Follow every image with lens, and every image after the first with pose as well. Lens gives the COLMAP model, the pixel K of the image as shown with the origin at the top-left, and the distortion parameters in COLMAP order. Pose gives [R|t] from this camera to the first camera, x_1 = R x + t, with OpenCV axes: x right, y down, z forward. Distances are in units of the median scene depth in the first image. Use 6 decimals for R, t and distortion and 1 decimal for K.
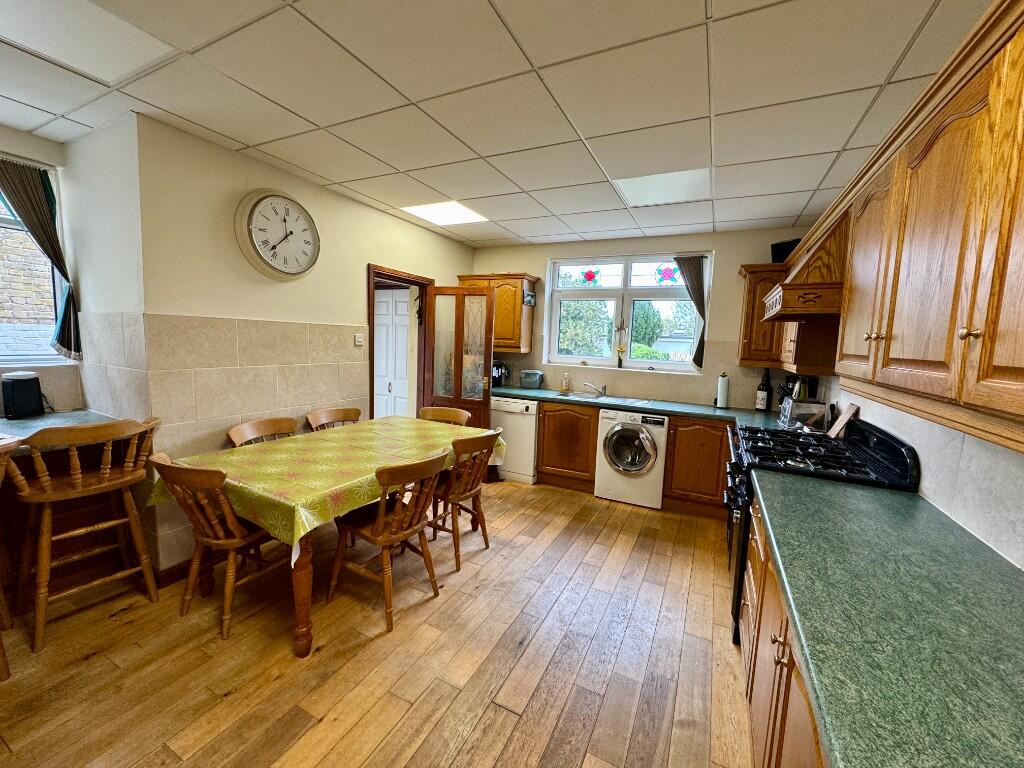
lens RADIAL K [[407.9, 0, 507.1], [0, 407.9, 385.6], [0, 0, 1]] dist [-0.027721, 0.000044]
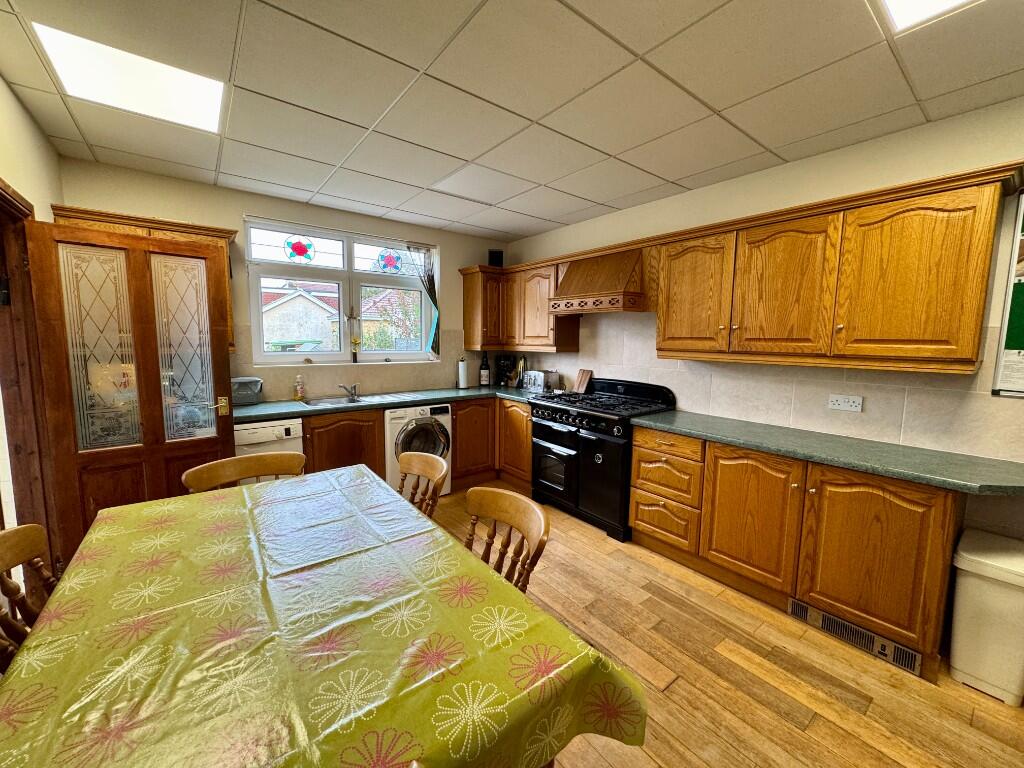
lens RADIAL K [[413.3, 0, 512.0], [0, 413.3, 384.0], [0, 0, 1]] dist [0.011880, -0.000083]
pose [[0.416221, -0.135531, 0.899106, -0.442145], [0.111610, 0.988966, 0.097409, -0.053598], [-0.902388, 0.059806, 0.426755, 0.359377]]
